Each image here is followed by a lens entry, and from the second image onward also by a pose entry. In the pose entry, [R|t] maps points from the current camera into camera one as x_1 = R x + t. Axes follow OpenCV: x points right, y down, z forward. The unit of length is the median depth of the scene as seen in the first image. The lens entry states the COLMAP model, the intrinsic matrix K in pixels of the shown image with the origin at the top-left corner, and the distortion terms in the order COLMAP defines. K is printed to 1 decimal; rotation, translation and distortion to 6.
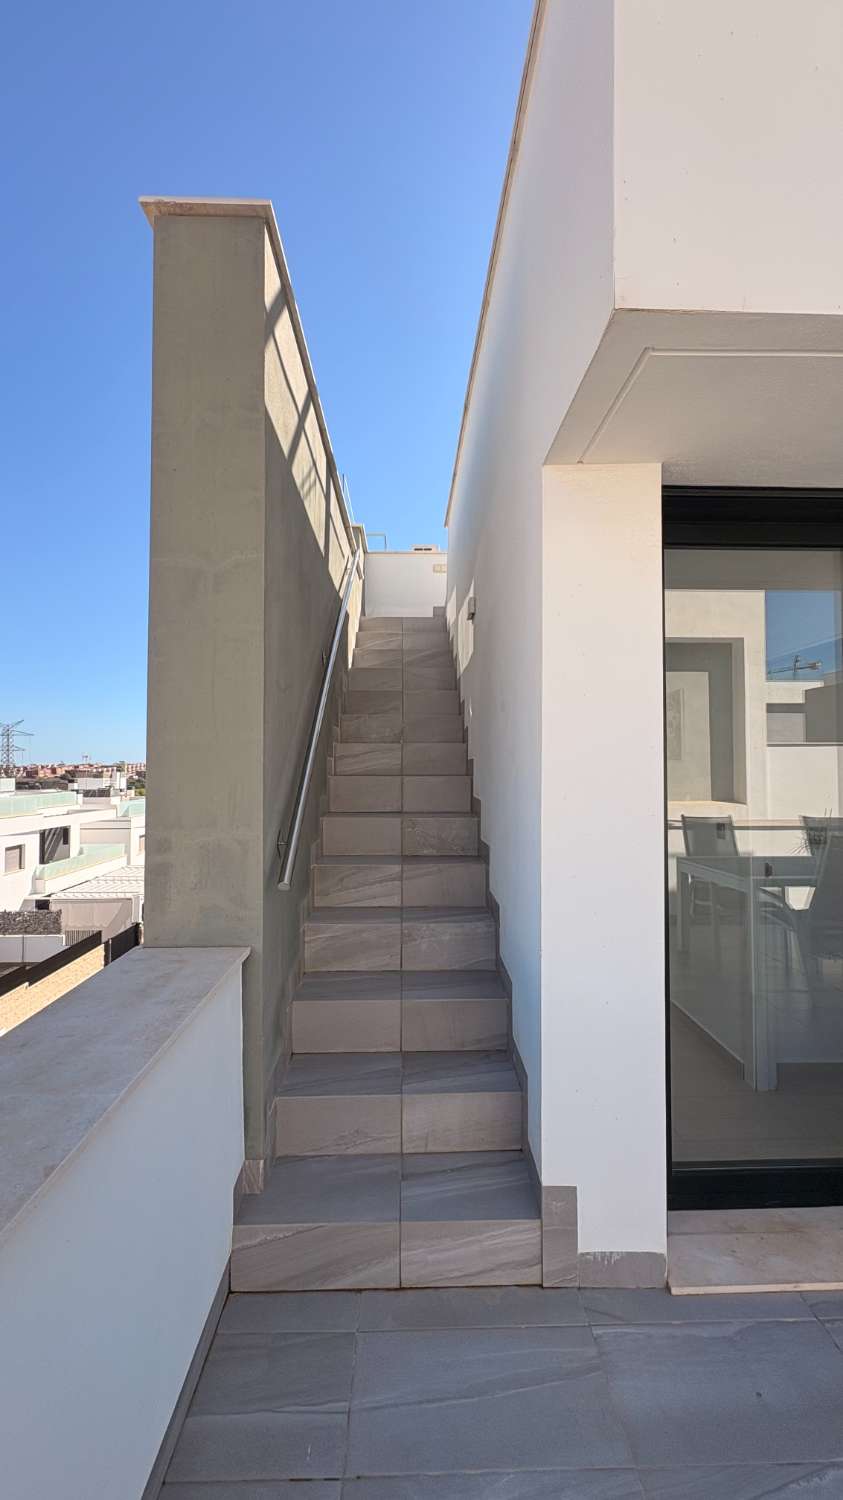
lens RADIAL K [[594.5, 0, 421.5], [0, 594.5, 750.0], [0, 0, 1]] dist [0.000718, -0.000038]
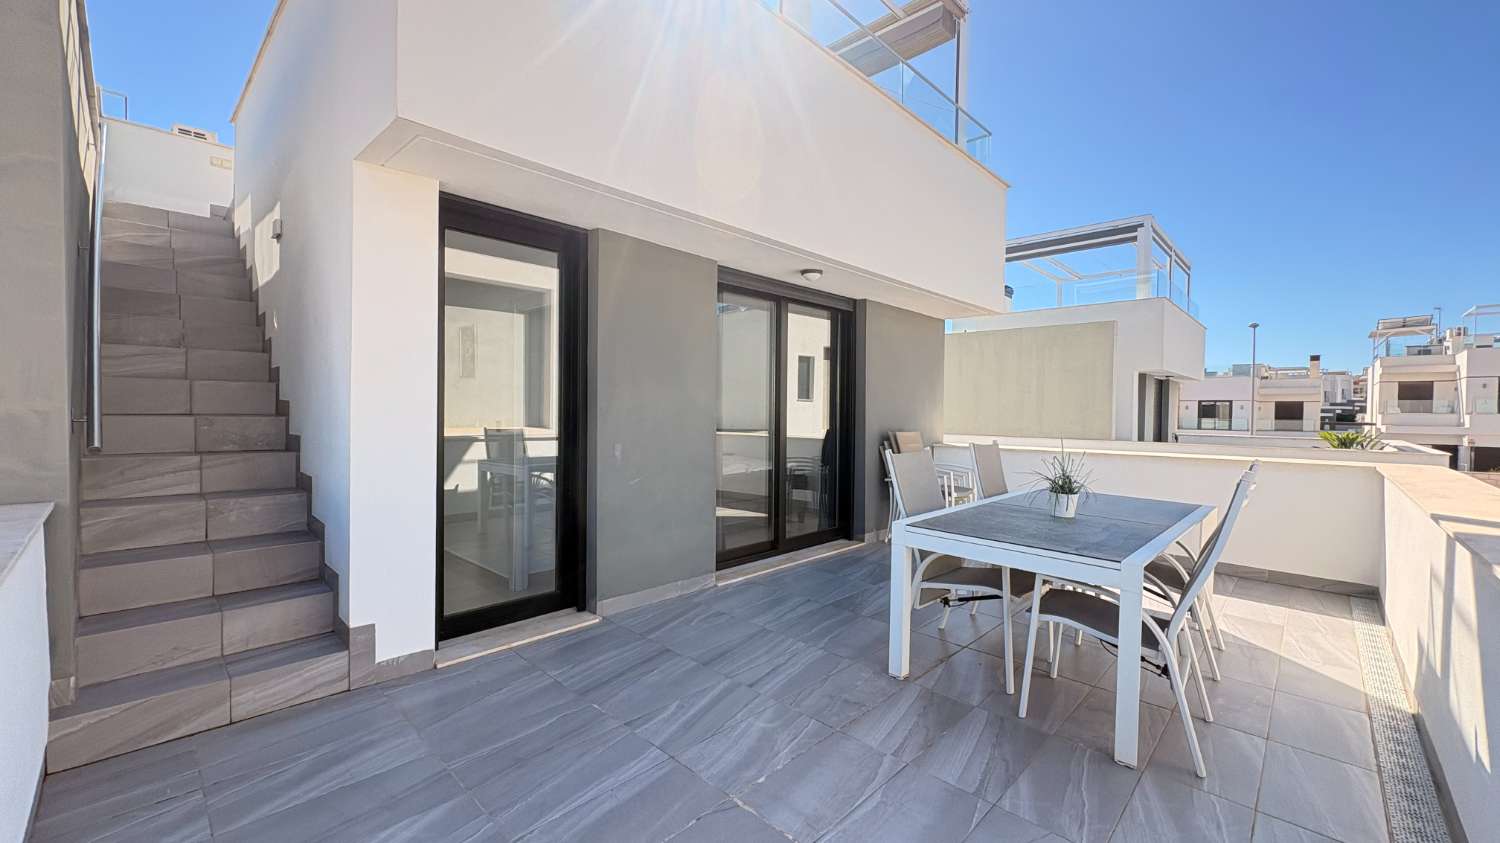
lens RADIAL K [[594.5, 0, 750.0], [0, 594.5, 421.5], [0, 0, 1]] dist [0.000718, -0.000038]
pose [[0.704977, -0.004648, 0.709215, -0.104946], [-0.032386, 0.998724, 0.038739, 0.059101], [-0.708490, -0.050279, 0.703927, -0.529283]]
